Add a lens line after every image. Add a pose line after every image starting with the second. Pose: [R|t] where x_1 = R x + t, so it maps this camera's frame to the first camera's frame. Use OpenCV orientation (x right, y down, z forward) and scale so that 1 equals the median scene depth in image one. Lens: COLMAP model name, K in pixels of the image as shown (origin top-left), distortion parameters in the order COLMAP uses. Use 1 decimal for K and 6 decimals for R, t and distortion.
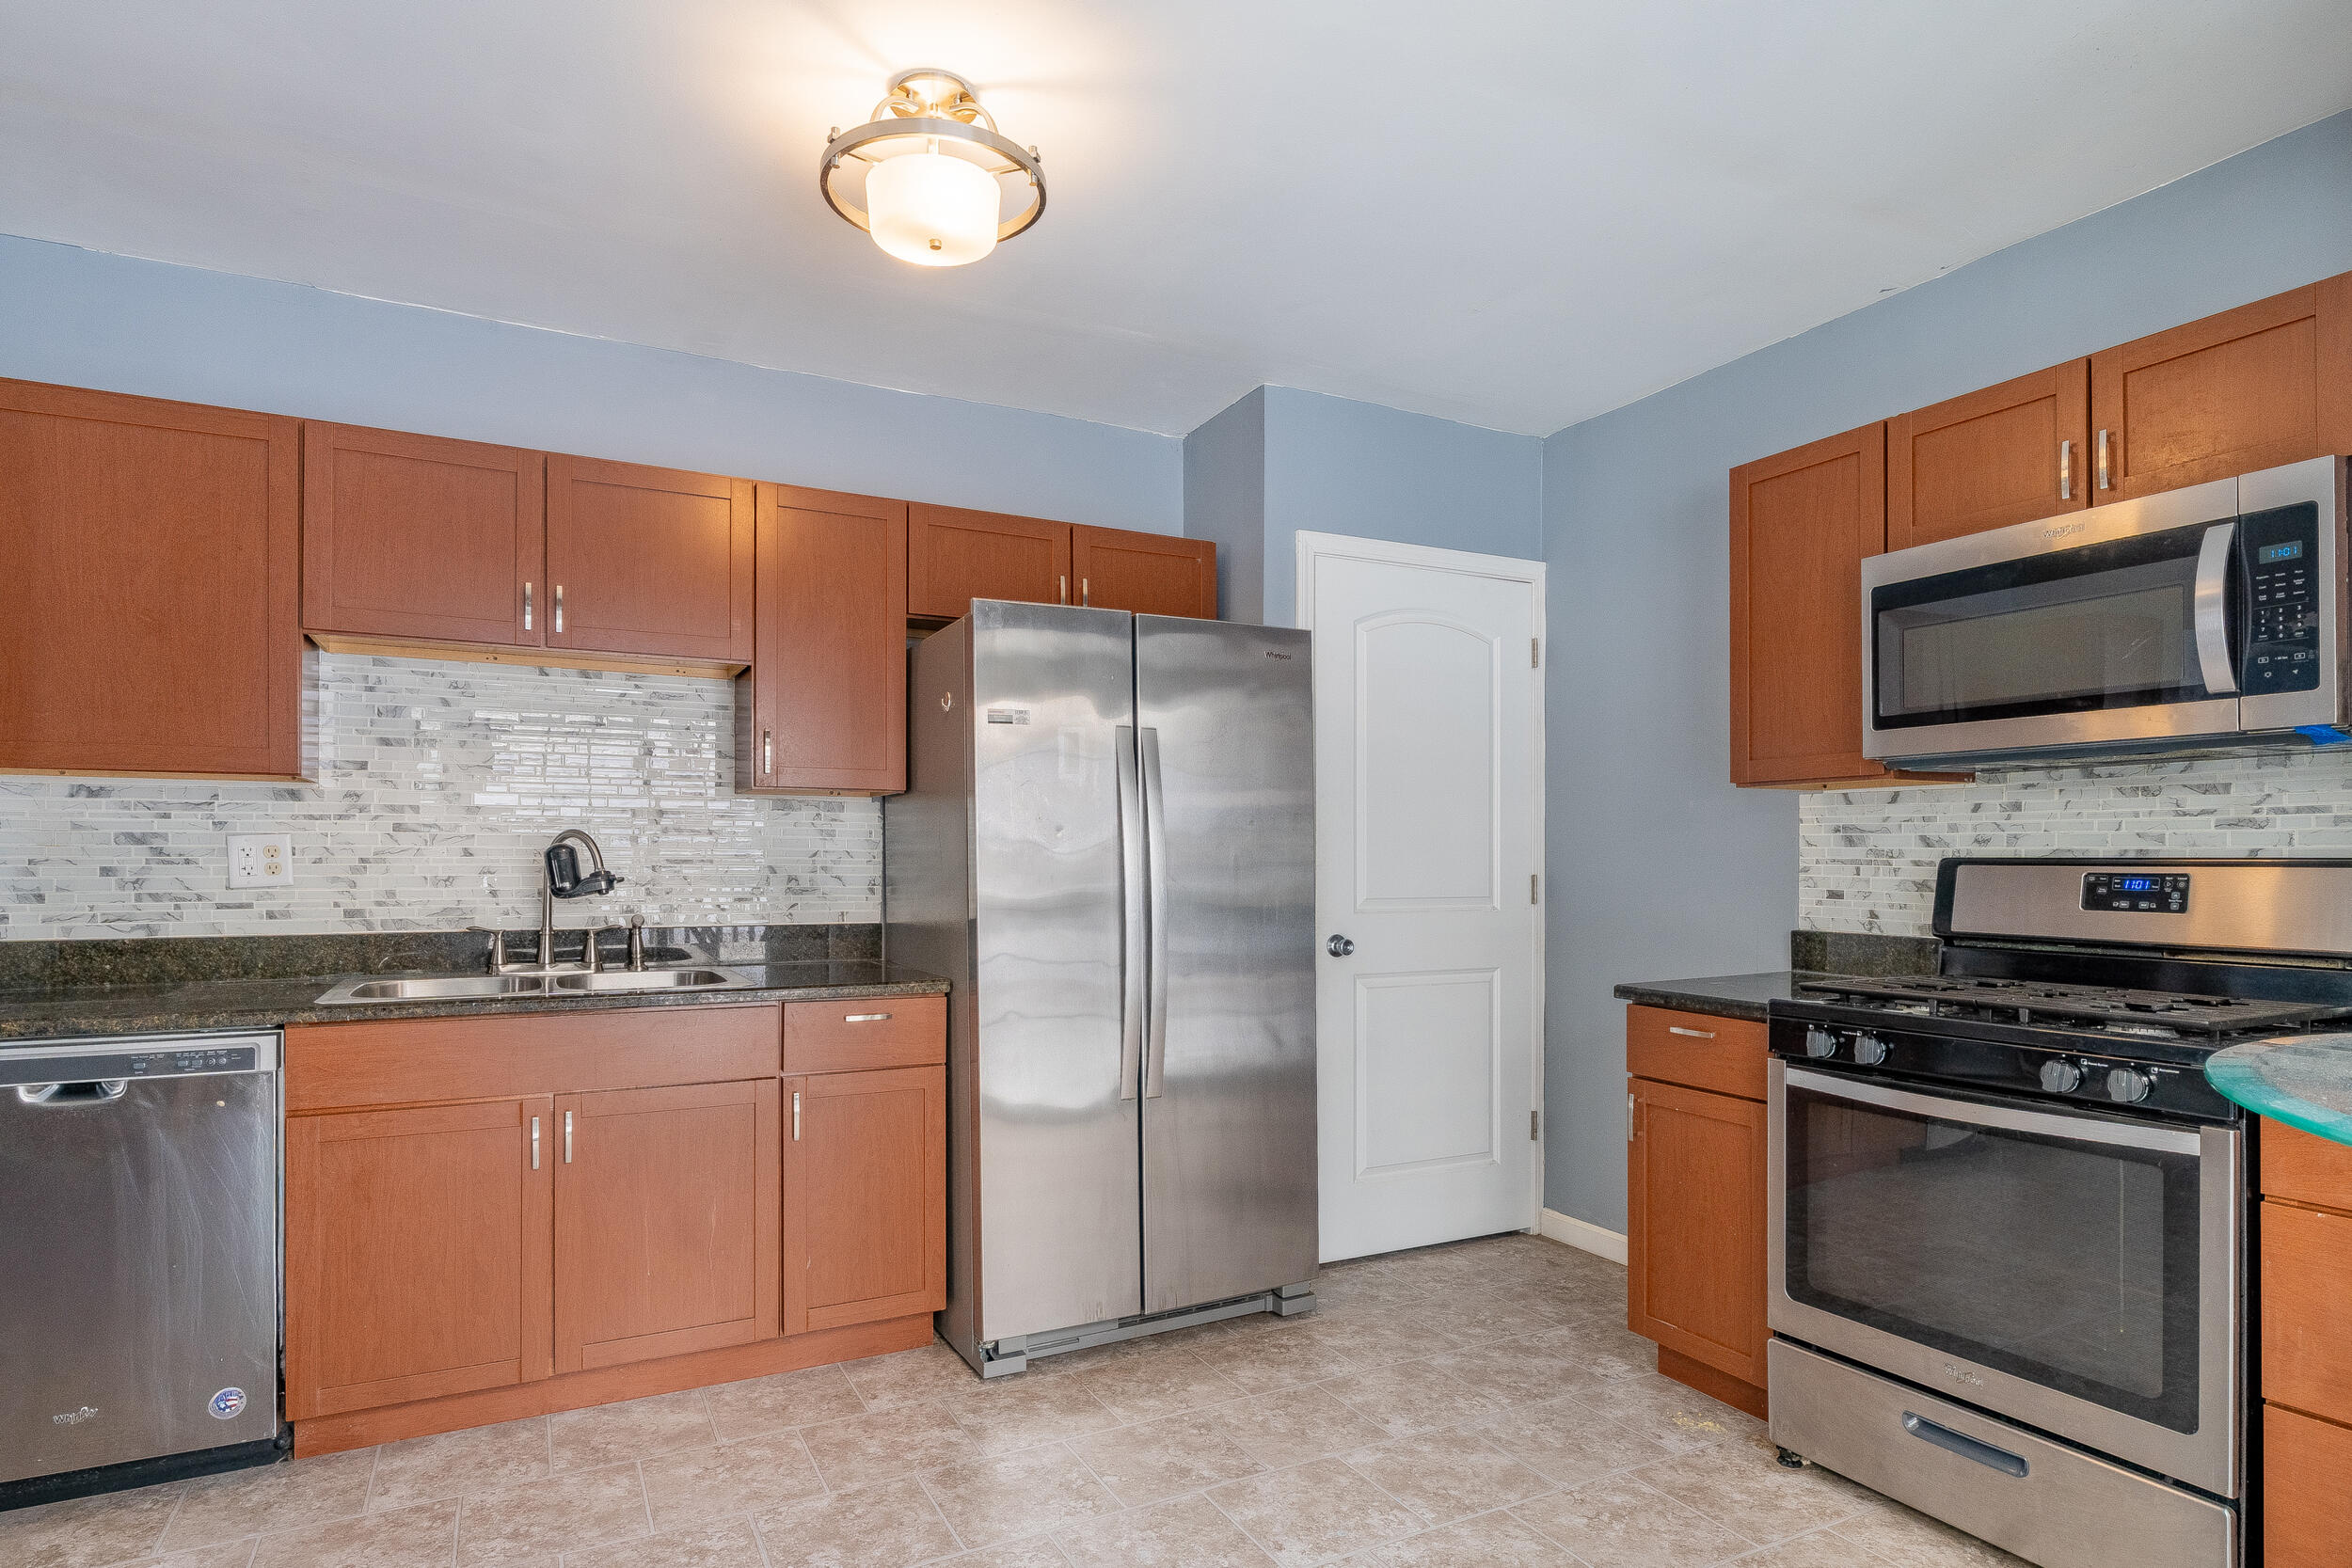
lens RADIAL K [[1219.5, 0, 1146.6], [0, 1219.5, 856.9], [0, 0, 1]] dist [-0.002300, -0.000929]
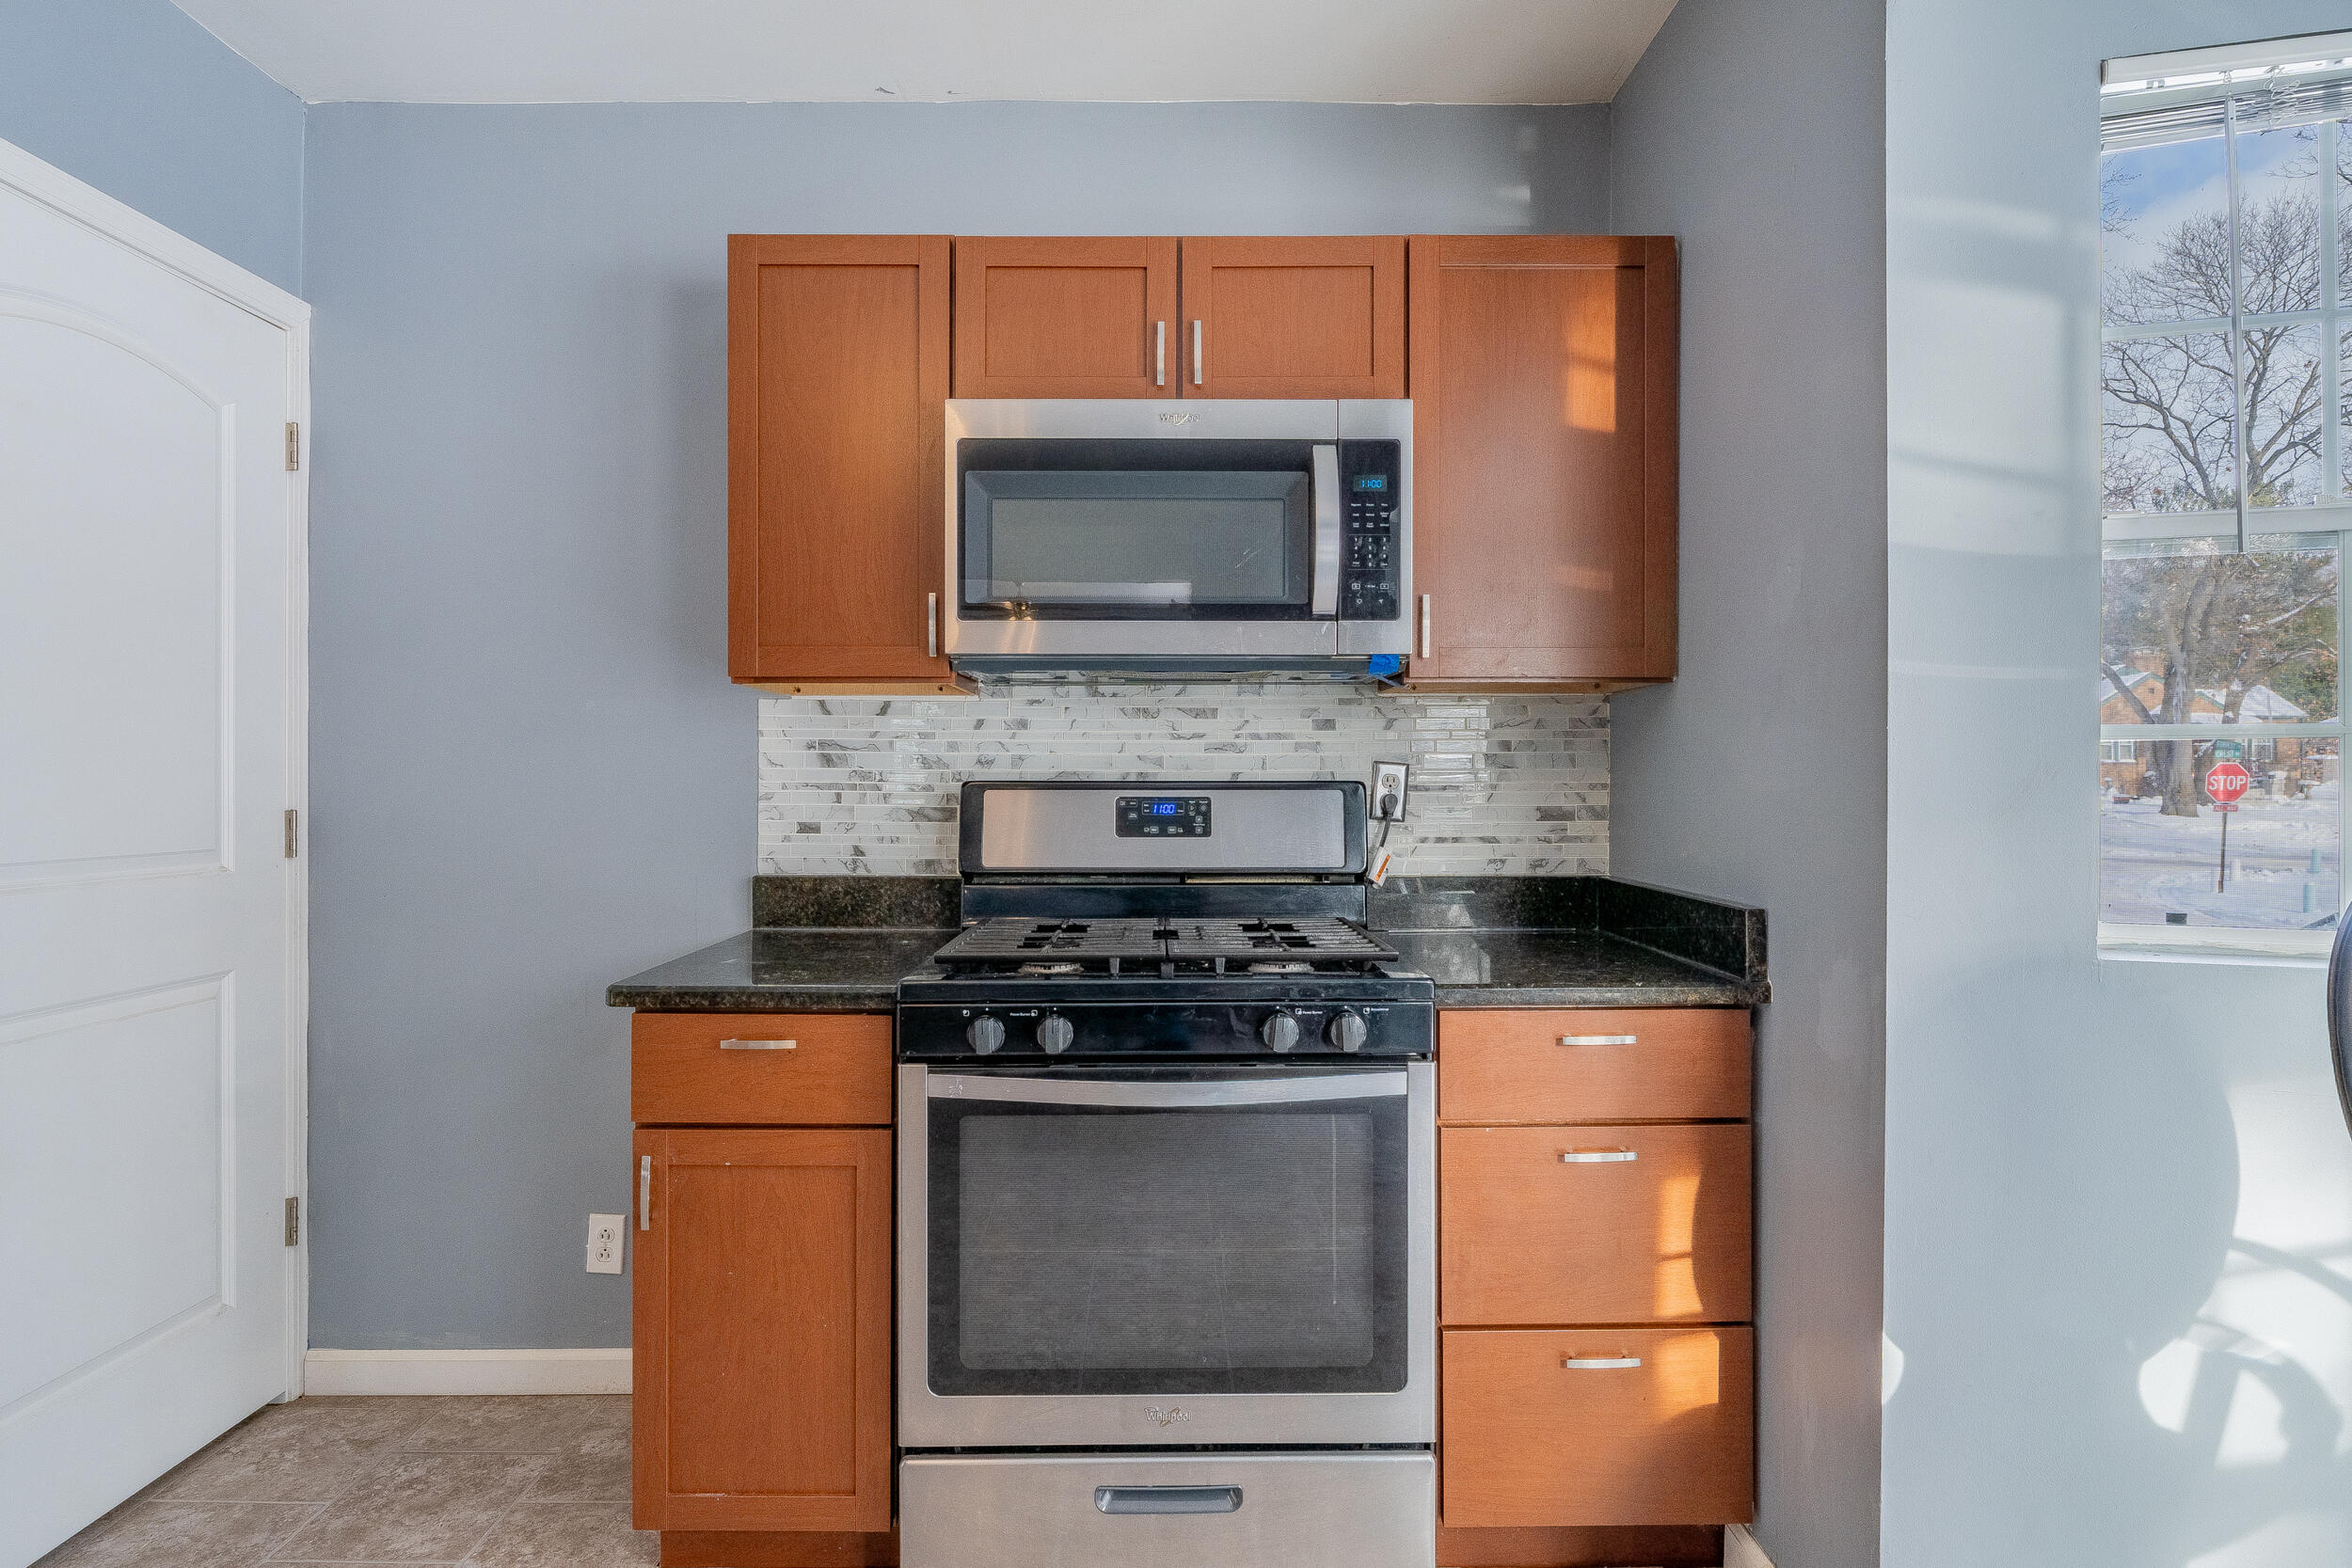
lens RADIAL K [[1241.1, 0, 1180.9], [0, 1241.1, 779.8], [0, 0, 1]] dist [-0.004294, -0.000280]
pose [[0.446953, 0.000202, 0.894558, -0.050255], [0.000365, 1.000000, -0.000408, 0.000120], [-0.894558, 0.000509, 0.446952, 0.446586]]
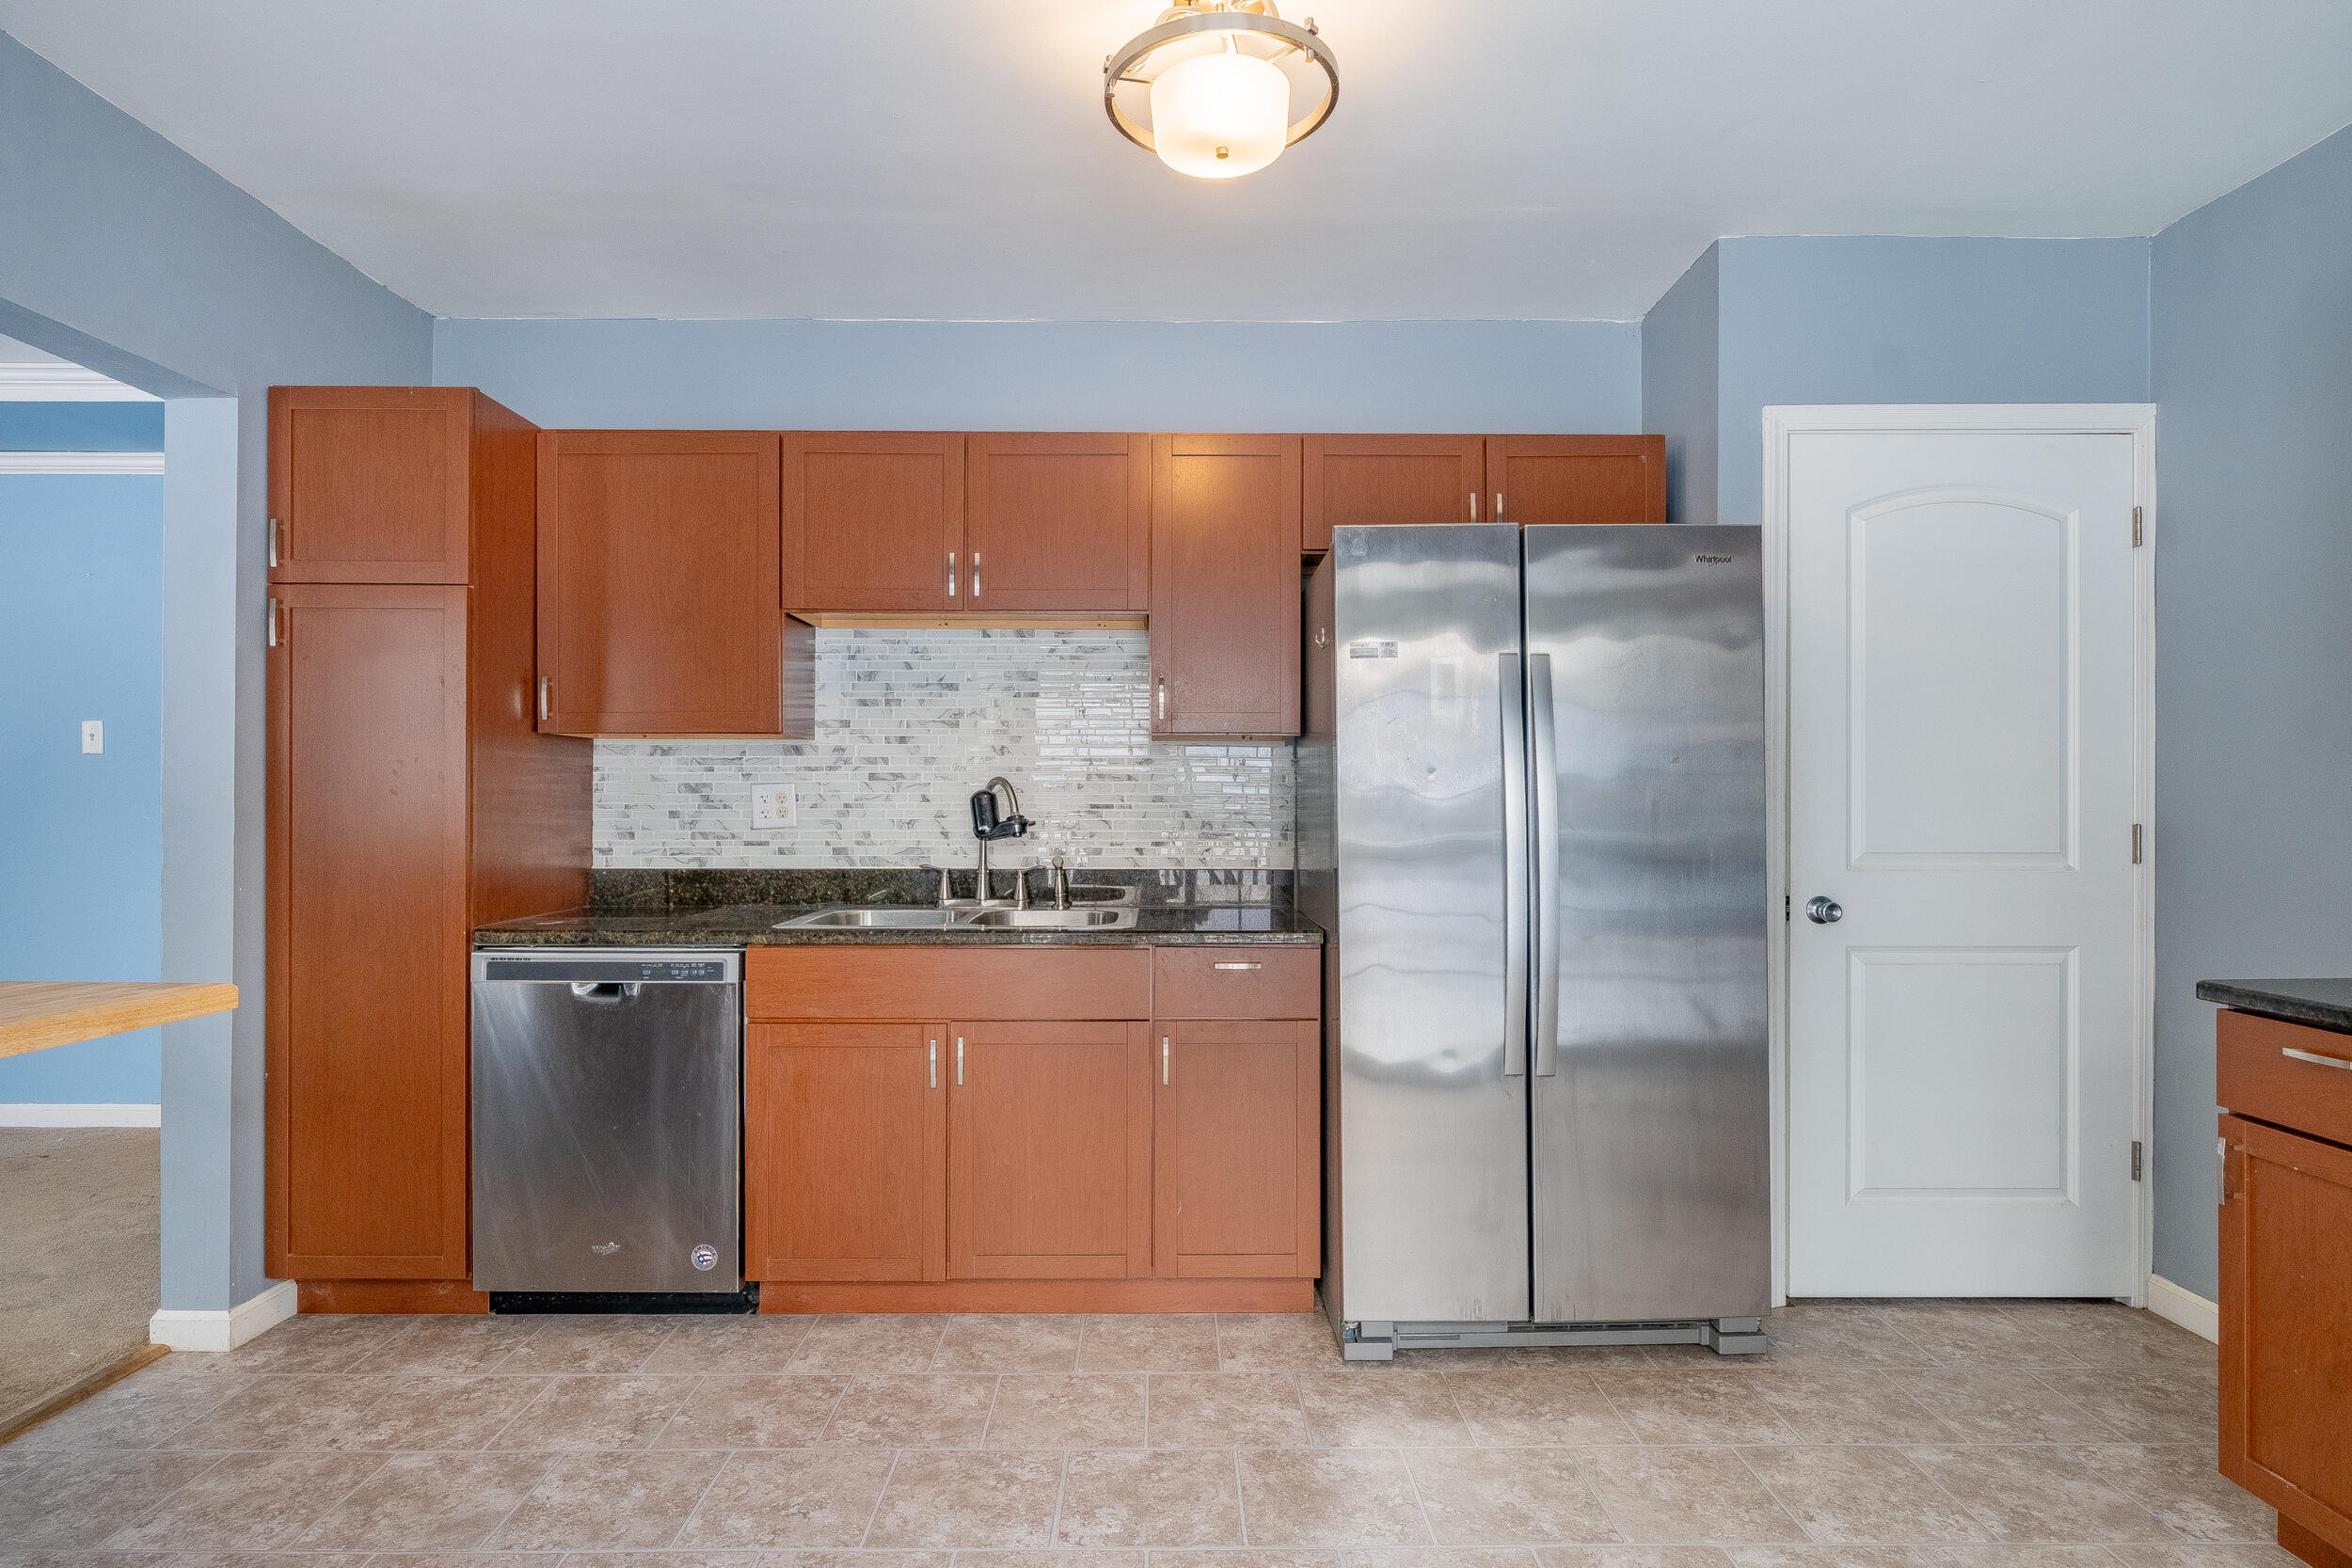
lens RADIAL K [[1211.3, 0, 1173.9], [0, 1211.3, 802.2], [0, 0, 1]] dist [-0.001858, -0.001328]
pose [[0.898994, -0.001693, -0.437957, 0.154133], [0.001473, 0.999999, -0.000842, 0.001150], [0.437958, 0.000112, 0.898995, 0.107060]]
